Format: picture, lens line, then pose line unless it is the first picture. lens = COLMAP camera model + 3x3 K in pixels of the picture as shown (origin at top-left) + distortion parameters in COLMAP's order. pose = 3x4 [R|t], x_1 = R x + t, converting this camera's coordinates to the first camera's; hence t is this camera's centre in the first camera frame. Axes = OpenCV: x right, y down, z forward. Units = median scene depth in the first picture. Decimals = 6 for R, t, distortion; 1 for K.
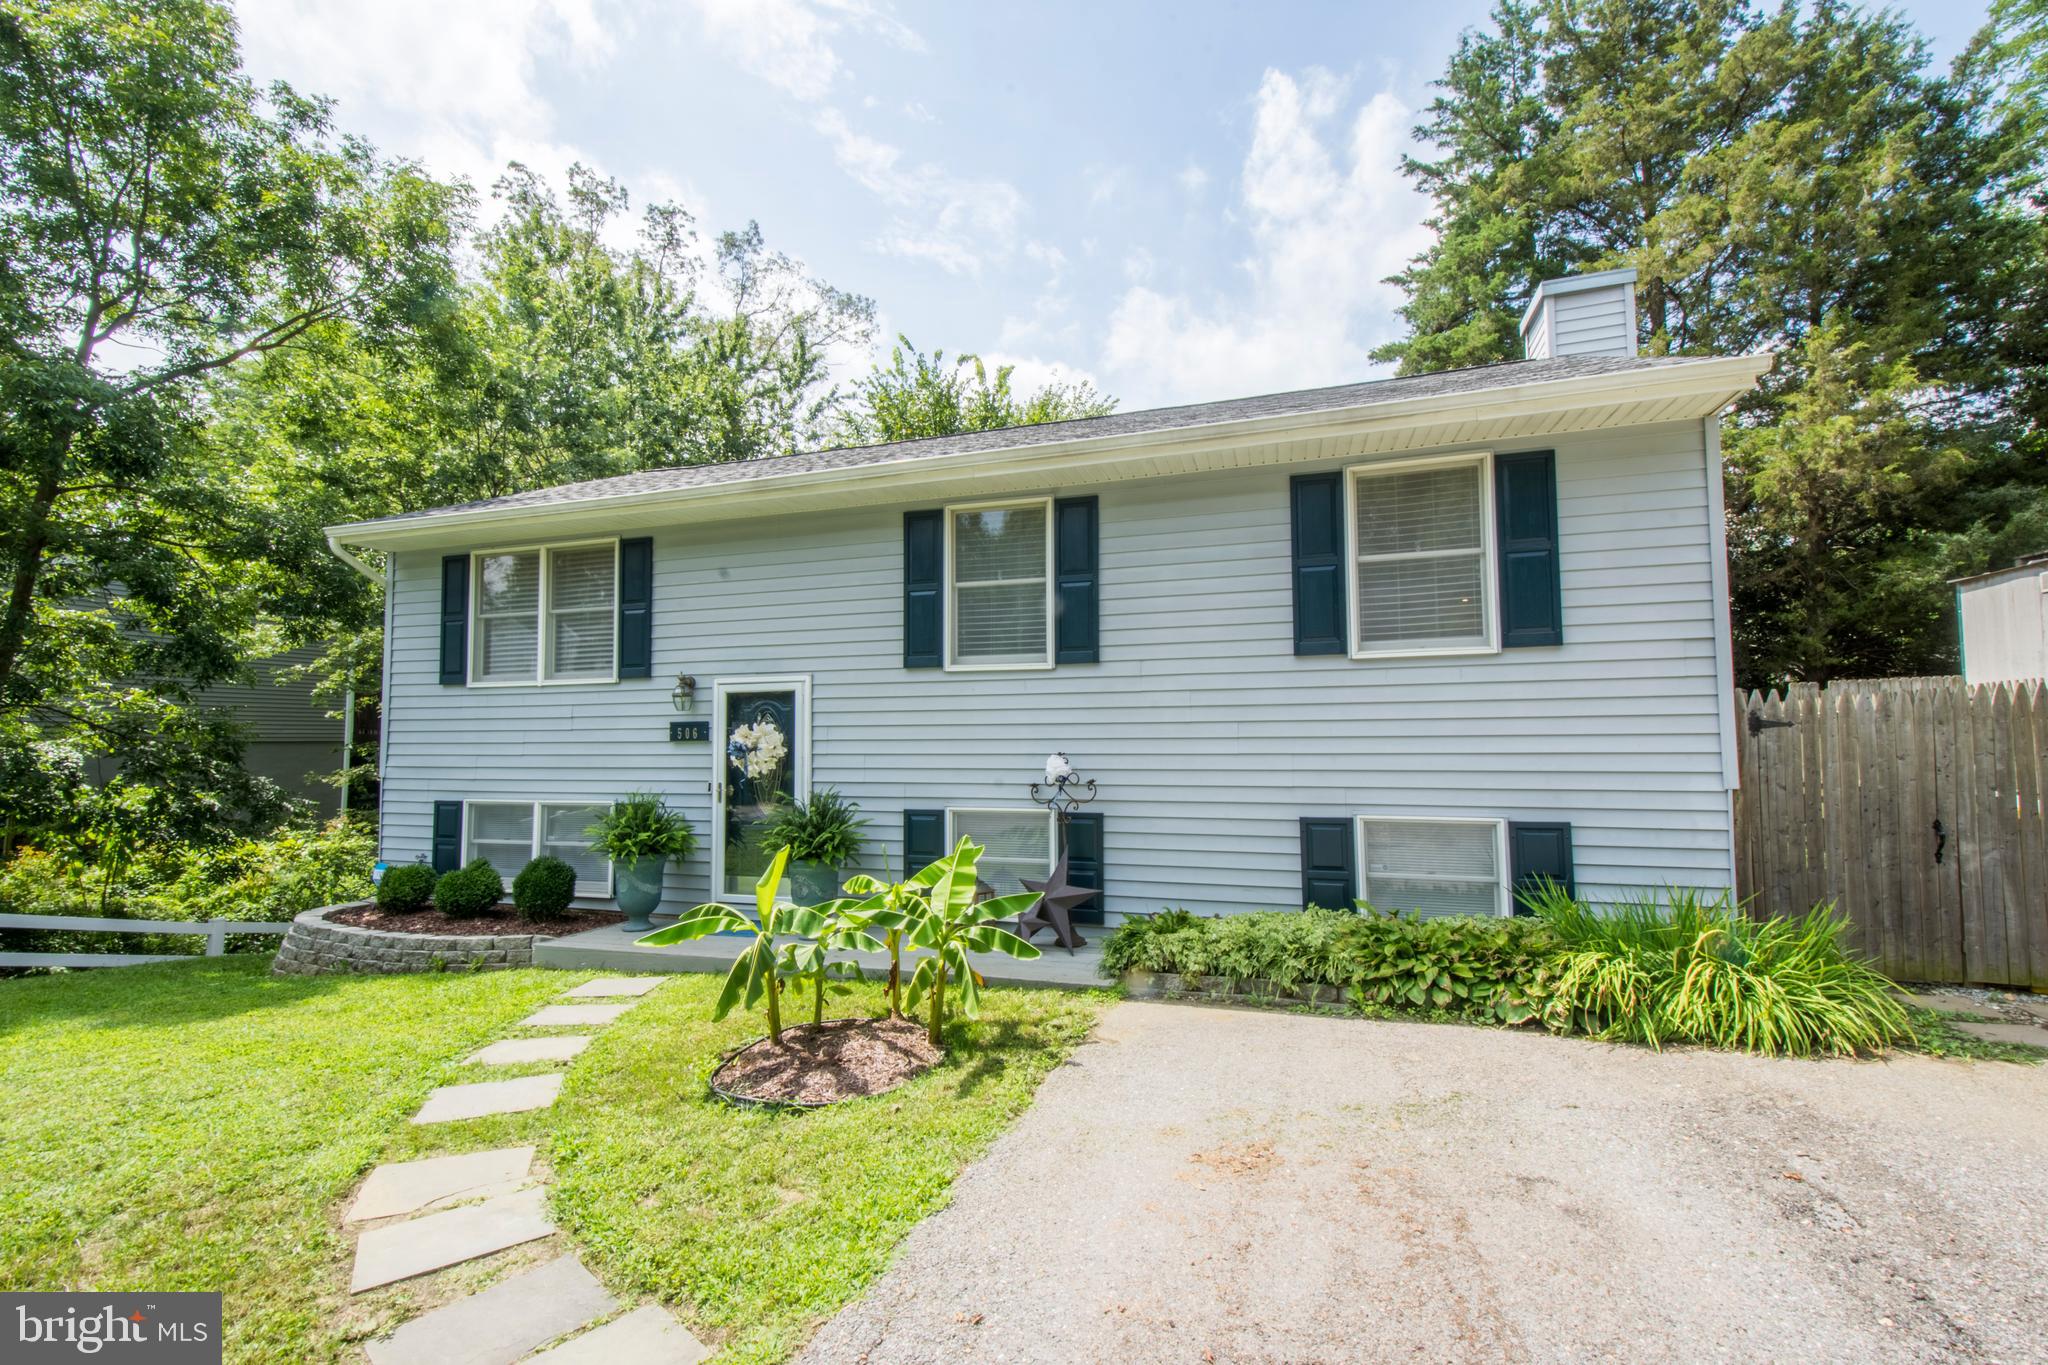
lens RADIAL K [[888.0, 0, 1022.4], [0, 888.0, 691.9], [0, 0, 1]] dist [0.019574, -0.006748]
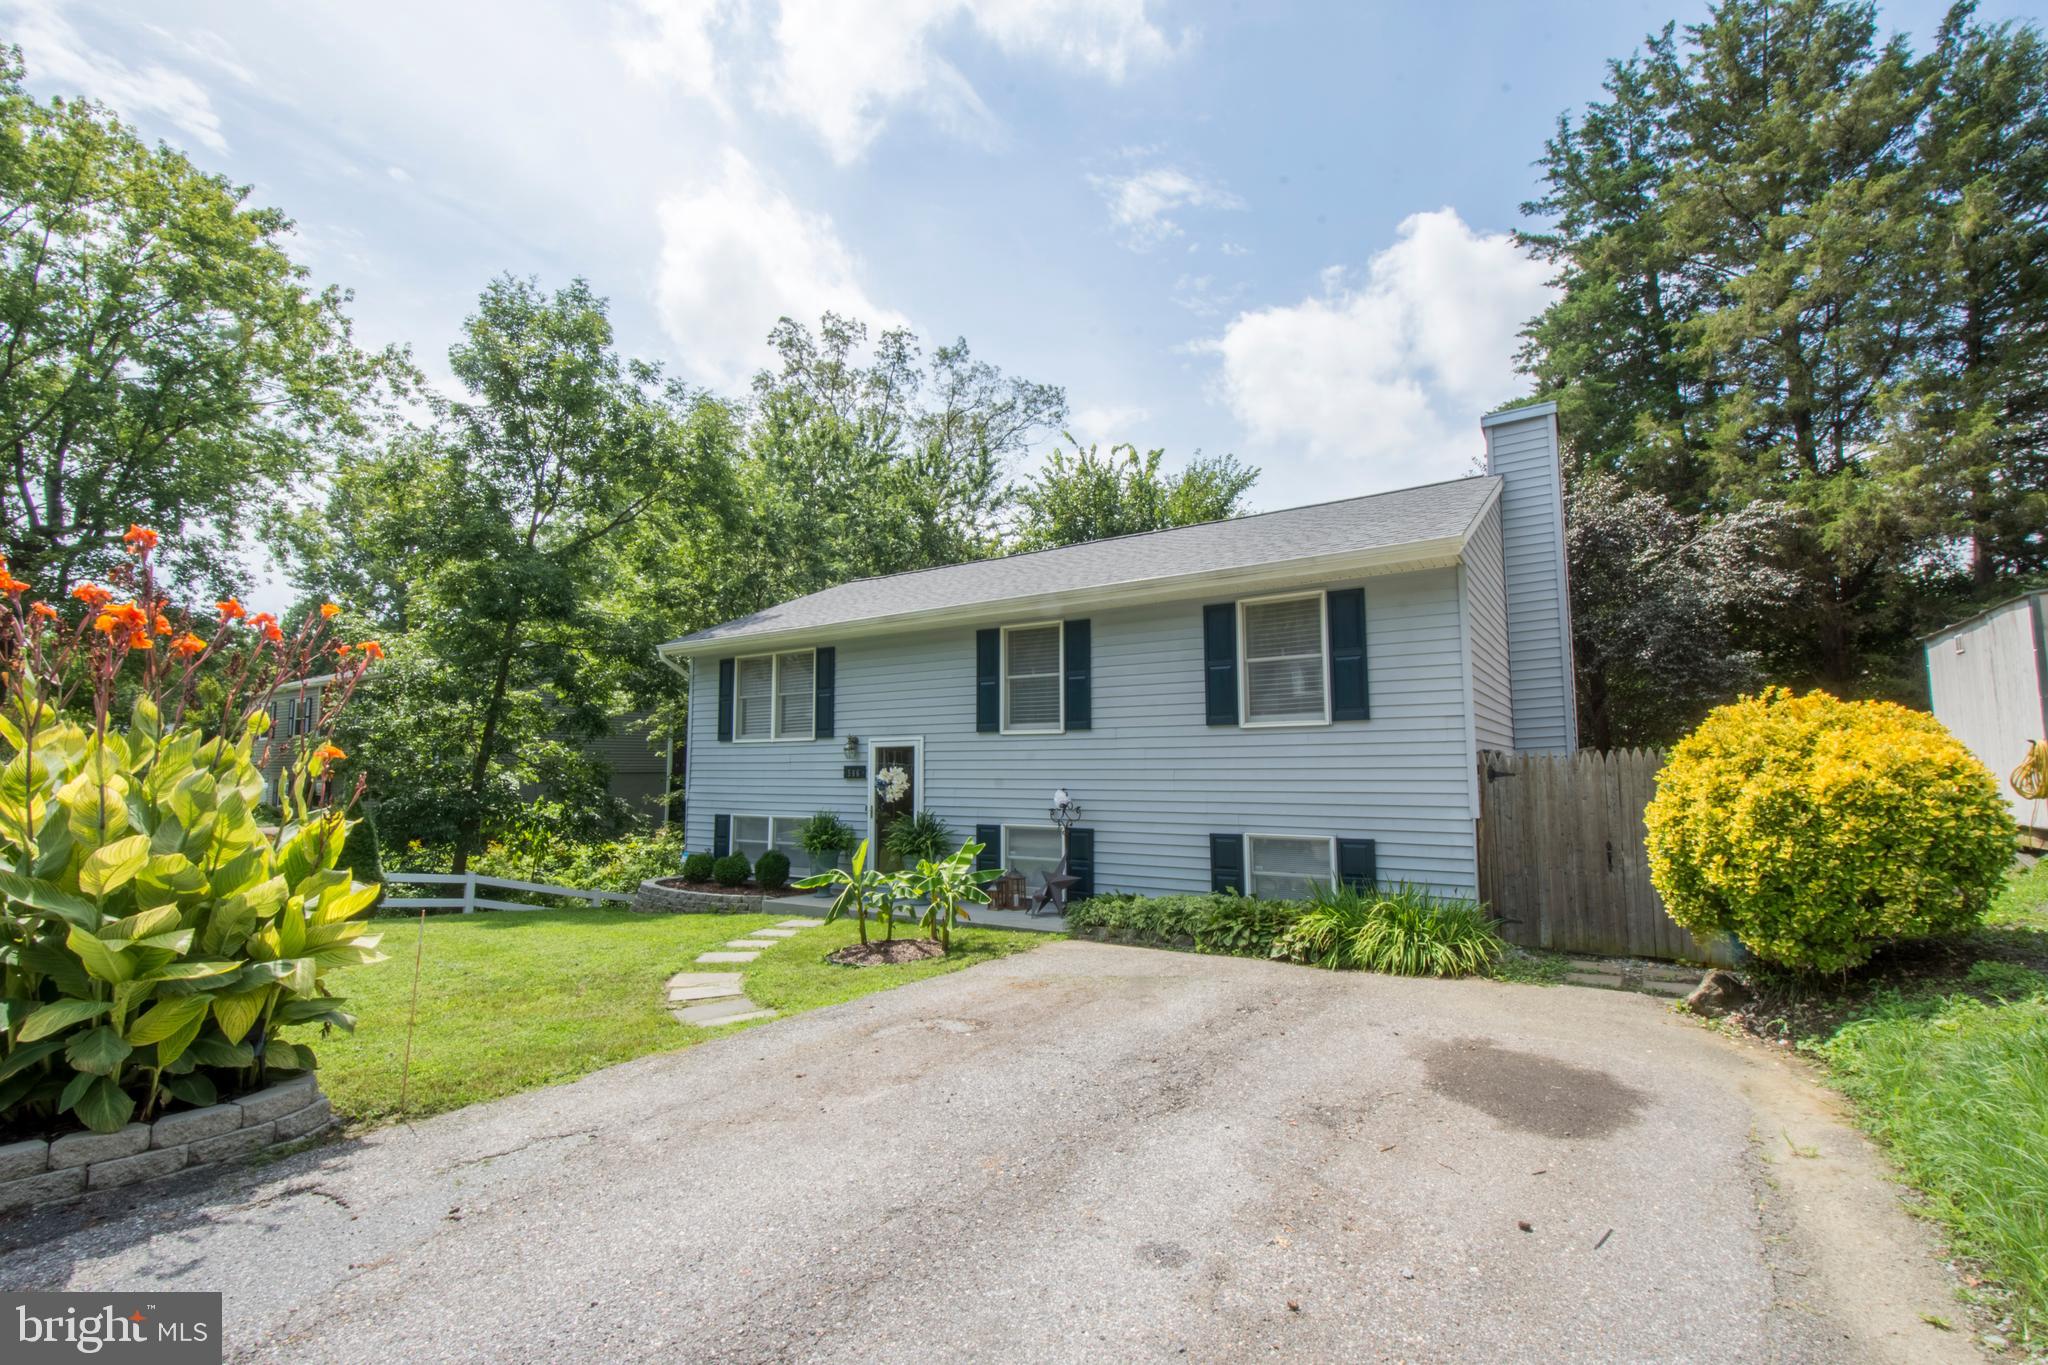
lens RADIAL K [[888.0, 0, 1022.4], [0, 888.0, 691.9], [0, 0, 1]] dist [0.019574, -0.006748]
pose [[0.964154, -0.019645, -0.264615, 0.331462], [0.011090, 0.999368, -0.033786, -0.041222], [0.265112, 0.029640, 0.963762, -0.437674]]
